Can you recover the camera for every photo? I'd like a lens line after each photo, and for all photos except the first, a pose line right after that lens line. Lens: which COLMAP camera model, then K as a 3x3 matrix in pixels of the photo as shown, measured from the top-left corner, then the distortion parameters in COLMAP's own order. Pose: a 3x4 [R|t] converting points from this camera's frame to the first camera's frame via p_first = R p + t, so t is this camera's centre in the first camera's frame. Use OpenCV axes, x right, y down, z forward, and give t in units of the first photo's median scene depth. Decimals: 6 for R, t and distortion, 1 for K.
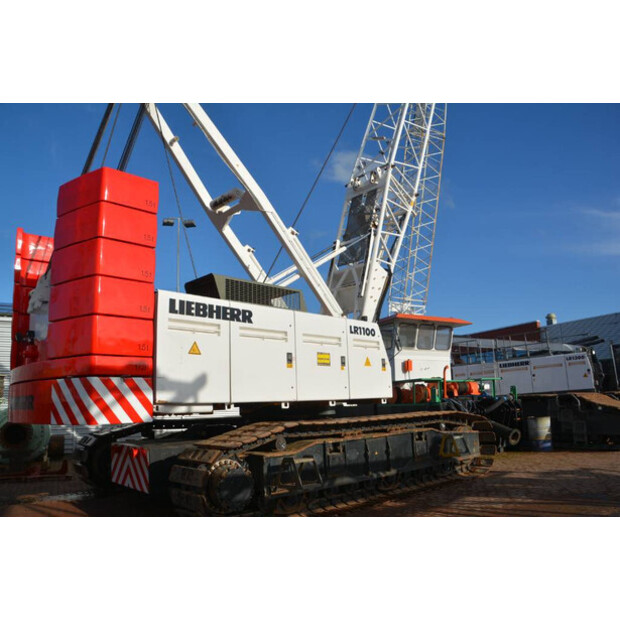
lens RADIAL K [[480.1, 0, 310.2], [0, 480.1, 321.3], [0, 0, 1]] dist [-0.162709, 0.108595]
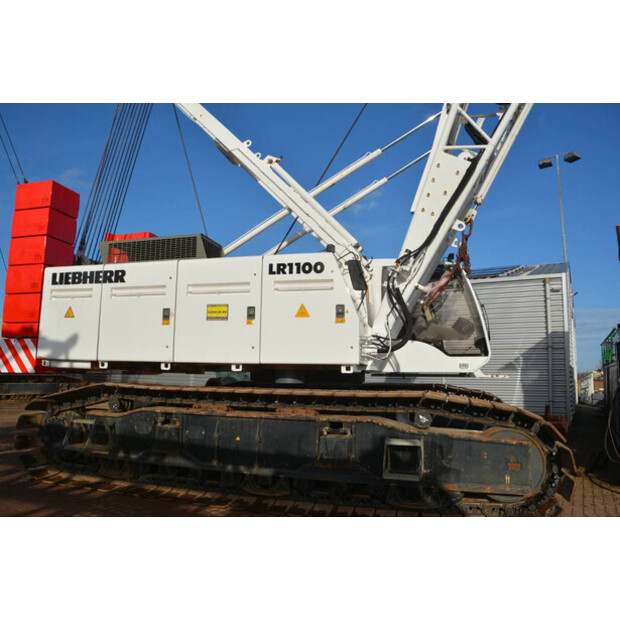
lens RADIAL K [[480.7, 0, 310.4], [0, 480.7, 314.3], [0, 0, 1]] dist [-0.169853, 0.110100]
pose [[0.519770, -0.060663, -0.852150, 0.761826], [0.112765, 0.993620, -0.001953, 0.097233], [0.846831, -0.095078, 0.523295, 0.680135]]
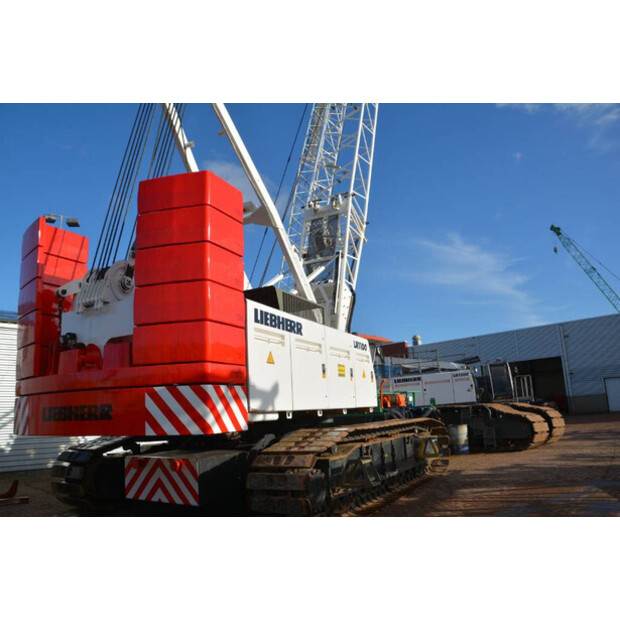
lens RADIAL K [[480.7, 0, 310.4], [0, 480.7, 314.3], [0, 0, 1]] dist [-0.169853, 0.110100]
pose [[0.948717, 0.054563, 0.311382, -0.366681], [-0.040721, 0.997879, -0.050788, 0.009150], [-0.313493, 0.035504, 0.948927, -0.011752]]
